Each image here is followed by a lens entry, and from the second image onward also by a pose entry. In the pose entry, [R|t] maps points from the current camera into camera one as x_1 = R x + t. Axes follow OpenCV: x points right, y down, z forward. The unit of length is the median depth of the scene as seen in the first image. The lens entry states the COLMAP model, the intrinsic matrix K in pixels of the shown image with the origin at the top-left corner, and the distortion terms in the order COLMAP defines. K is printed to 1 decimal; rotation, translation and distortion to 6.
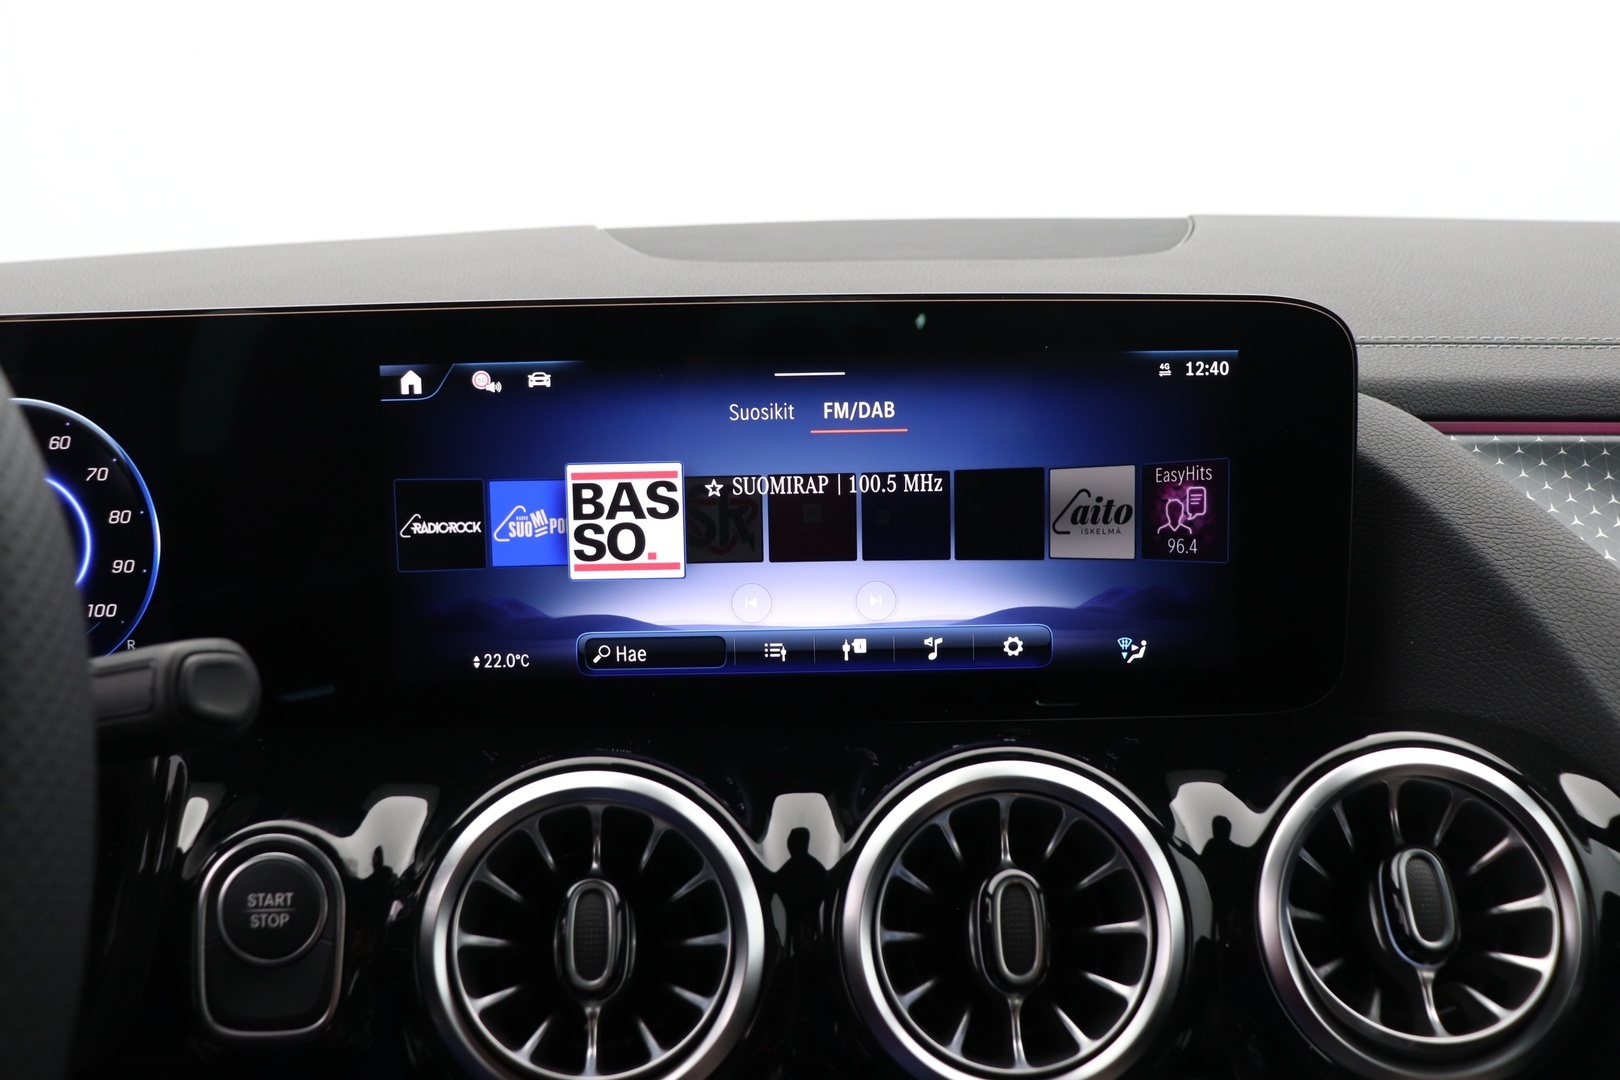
lens RADIAL K [[1605.8, 0, 807.8], [0, 1605.8, 544.5], [0, 0, 1]] dist [-0.055099, 0.000000]
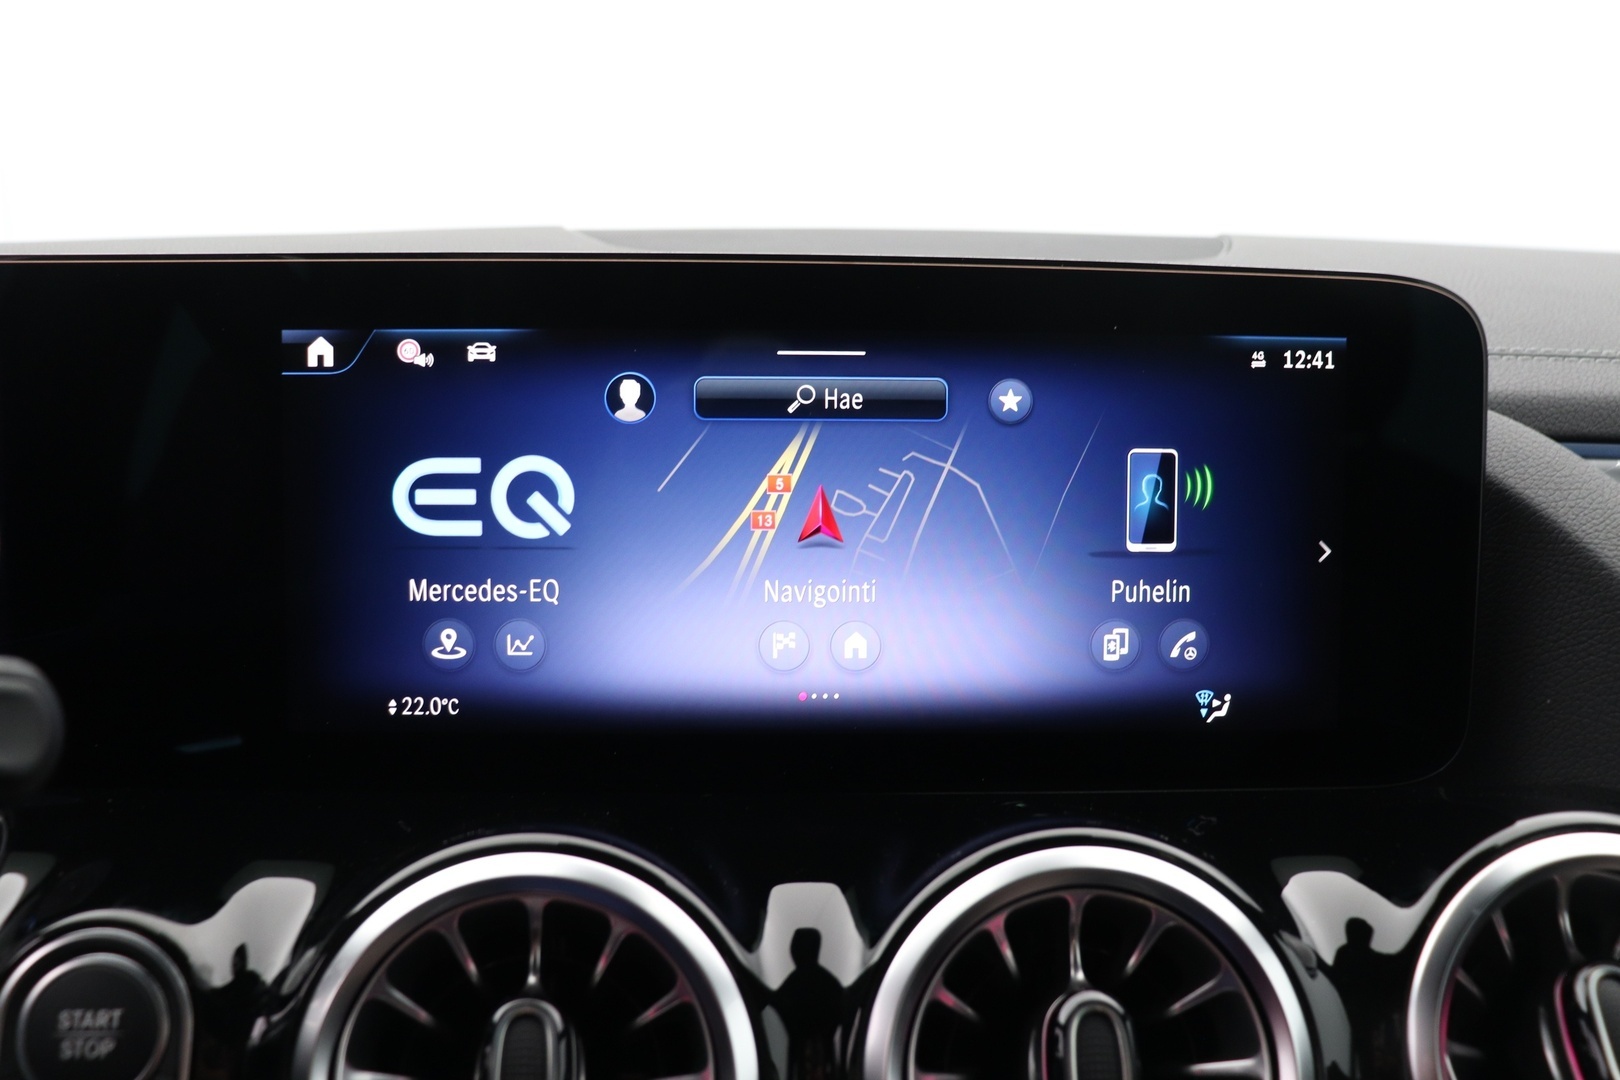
lens RADIAL K [[1516.1, 0, 819.7], [0, 1516.1, 541.1], [0, 0, 1]] dist [-0.070986, 0.000000]
pose [[0.999133, 0.020974, 0.035976, -0.025548], [-0.019143, 0.998541, -0.050498, 0.026185], [-0.036983, 0.049766, 0.998076, 0.256601]]
